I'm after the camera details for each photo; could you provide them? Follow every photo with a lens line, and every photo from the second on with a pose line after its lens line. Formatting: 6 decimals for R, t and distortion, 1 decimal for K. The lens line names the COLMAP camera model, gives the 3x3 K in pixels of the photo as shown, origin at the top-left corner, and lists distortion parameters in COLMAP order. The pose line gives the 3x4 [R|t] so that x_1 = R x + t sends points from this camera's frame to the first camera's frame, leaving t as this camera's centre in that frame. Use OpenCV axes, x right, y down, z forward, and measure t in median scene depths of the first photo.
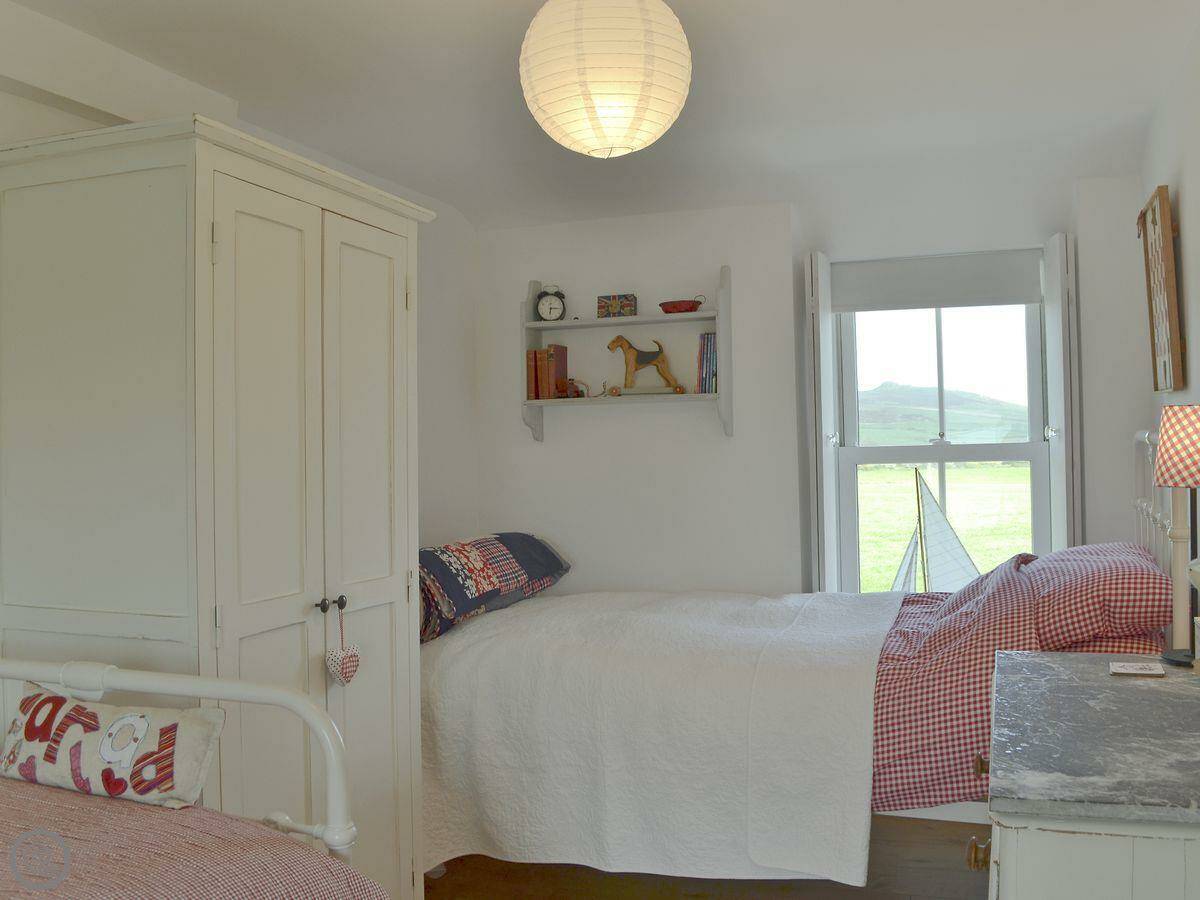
lens RADIAL K [[1072.1, 0, 637.2], [0, 1072.1, 452.1], [0, 0, 1]] dist [-0.094506, -0.005448]
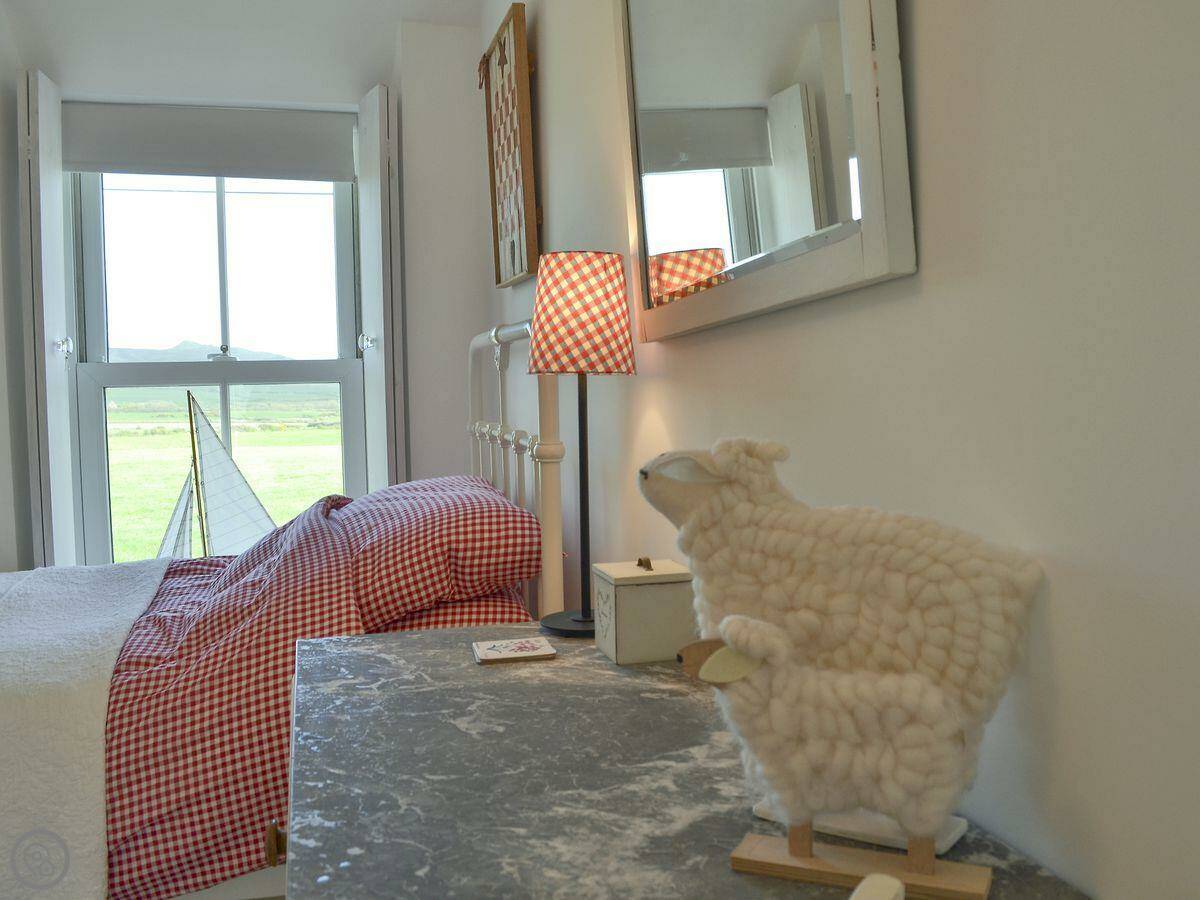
lens RADIAL K [[1054.9, 0, 637.2], [0, 1054.9, 451.0], [0, 0, 1]] dist [-0.075463, 0.014864]
pose [[0.804432, -0.020362, 0.593696, 0.123766], [0.001399, 0.999475, 0.032383, 0.050532], [-0.594043, -0.025219, 0.804038, 0.348209]]
